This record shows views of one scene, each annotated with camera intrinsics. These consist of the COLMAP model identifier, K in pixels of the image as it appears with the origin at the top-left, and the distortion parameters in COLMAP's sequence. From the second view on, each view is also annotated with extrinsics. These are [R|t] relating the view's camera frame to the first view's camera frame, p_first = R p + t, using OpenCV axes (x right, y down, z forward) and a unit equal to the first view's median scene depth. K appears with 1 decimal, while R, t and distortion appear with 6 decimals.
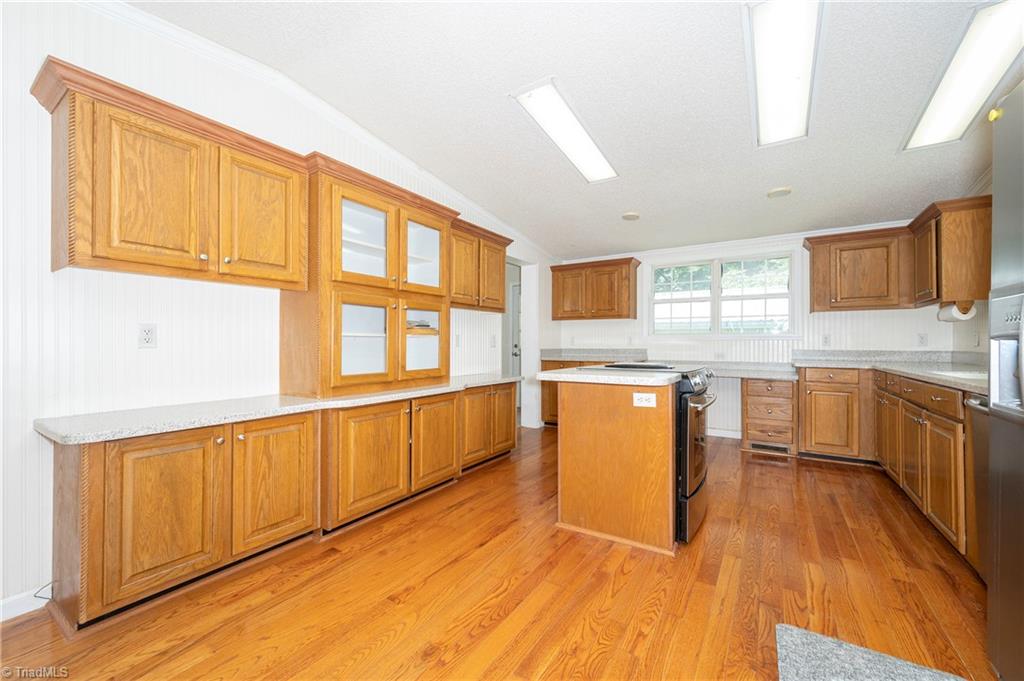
lens RADIAL K [[406.7, 0, 512.4], [0, 406.7, 340.6], [0, 0, 1]] dist [0.002006, 0.000210]
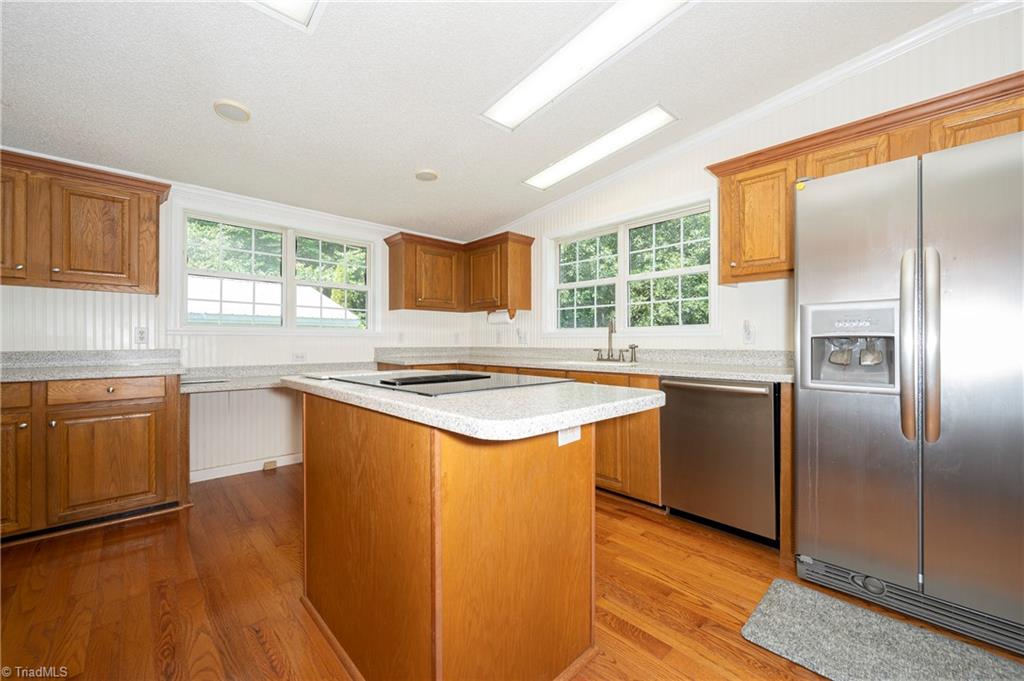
lens RADIAL K [[406.7, 0, 506.6], [0, 406.7, 342.4], [0, 0, 1]] dist [0.002006, 0.000210]
pose [[0.258726, -0.002579, 0.965947, -0.259034], [-0.005424, 0.999977, 0.004122, 0.008899], [-0.965935, -0.006306, 0.258706, 0.837759]]
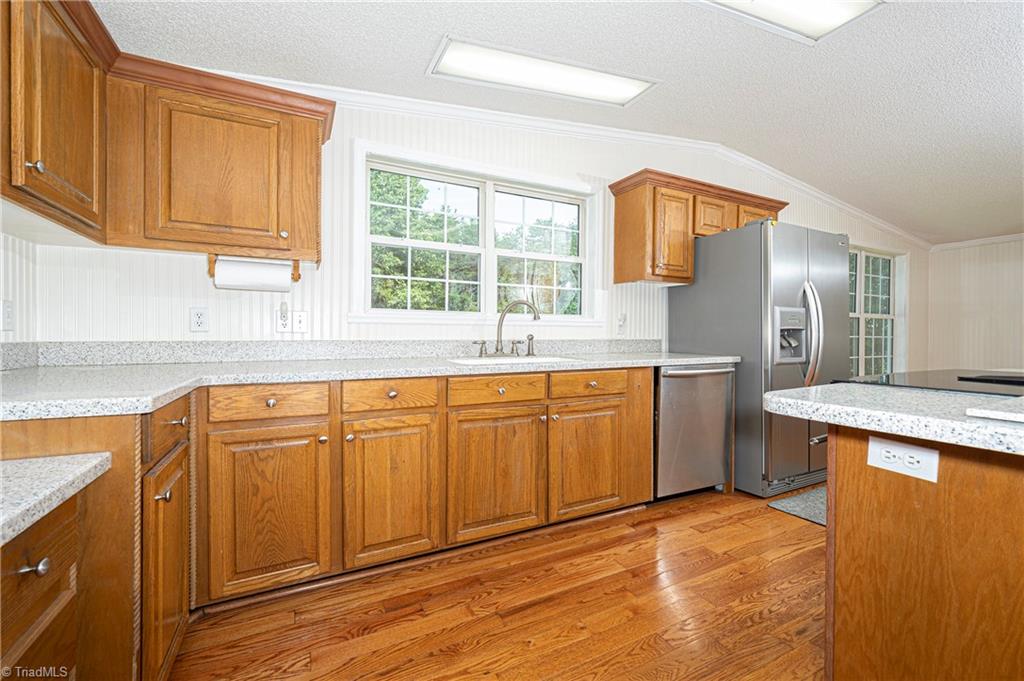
lens RADIAL K [[406.7, 0, 506.2], [0, 406.7, 338.7], [0, 0, 1]] dist [0.002006, 0.000210]
pose [[-0.851990, -0.006889, 0.523512, 0.620996], [-0.007736, 0.999970, 0.000568, 0.030358], [-0.523500, -0.003566, -0.852018, 1.765418]]
